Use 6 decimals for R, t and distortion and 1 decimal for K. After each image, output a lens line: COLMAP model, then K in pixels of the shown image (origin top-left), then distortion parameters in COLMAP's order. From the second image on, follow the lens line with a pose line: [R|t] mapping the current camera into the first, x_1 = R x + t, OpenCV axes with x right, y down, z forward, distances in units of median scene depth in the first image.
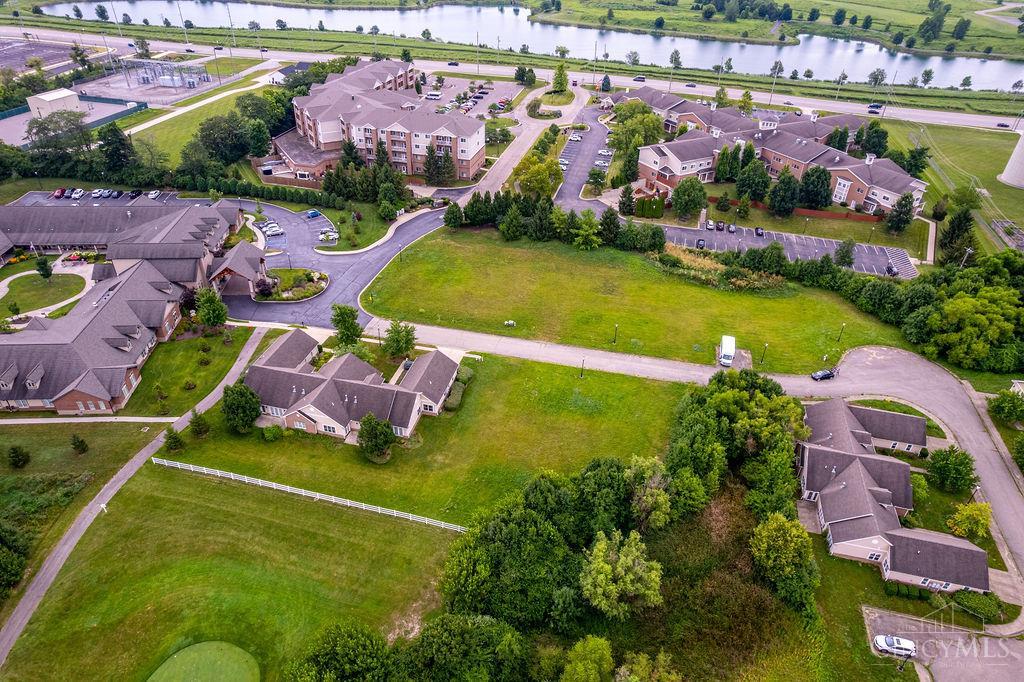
lens RADIAL K [[660.6, 0, 512.0], [0, 660.6, 341.0], [0, 0, 1]] dist [-0.085219, 0.080039]
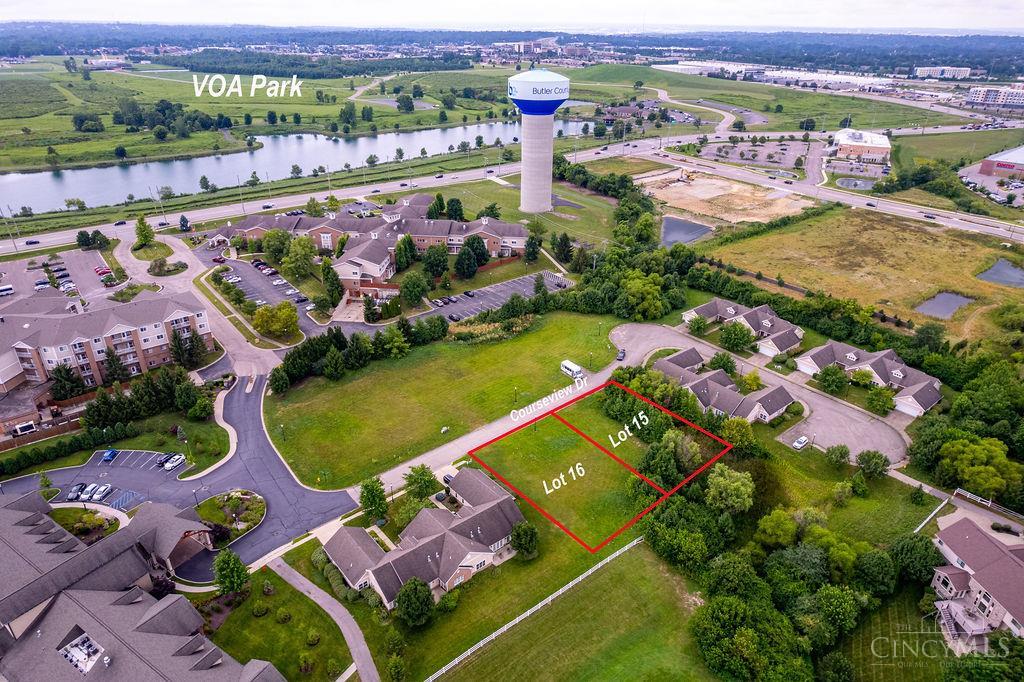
lens RADIAL K [[660.6, 0, 512.0], [0, 660.6, 341.0], [0, 0, 1]] dist [-0.085219, 0.080039]
pose [[0.594699, -0.380105, 0.708416, -0.533465], [0.456129, 0.885143, 0.092020, -0.167383], [-0.662027, 0.268405, 0.699771, 0.054934]]
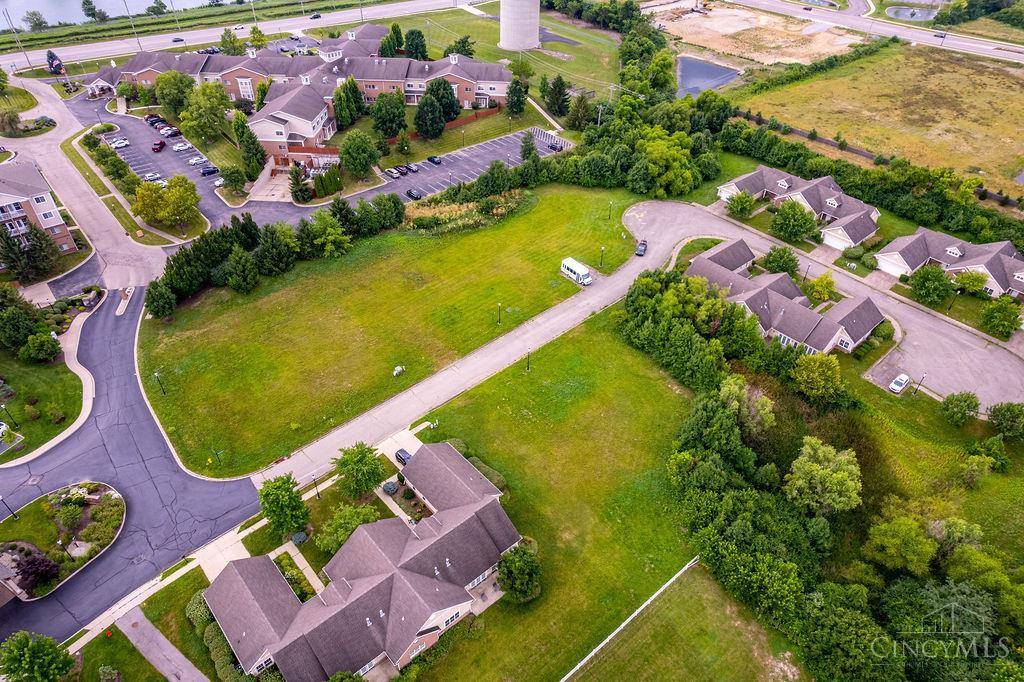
lens RADIAL K [[660.6, 0, 512.0], [0, 660.6, 341.0], [0, 0, 1]] dist [-0.085219, 0.080039]
pose [[0.568174, -0.530984, 0.628676, -0.315719], [0.457949, 0.838763, 0.294548, -0.177264], [-0.683711, 0.120547, 0.719728, 0.249456]]
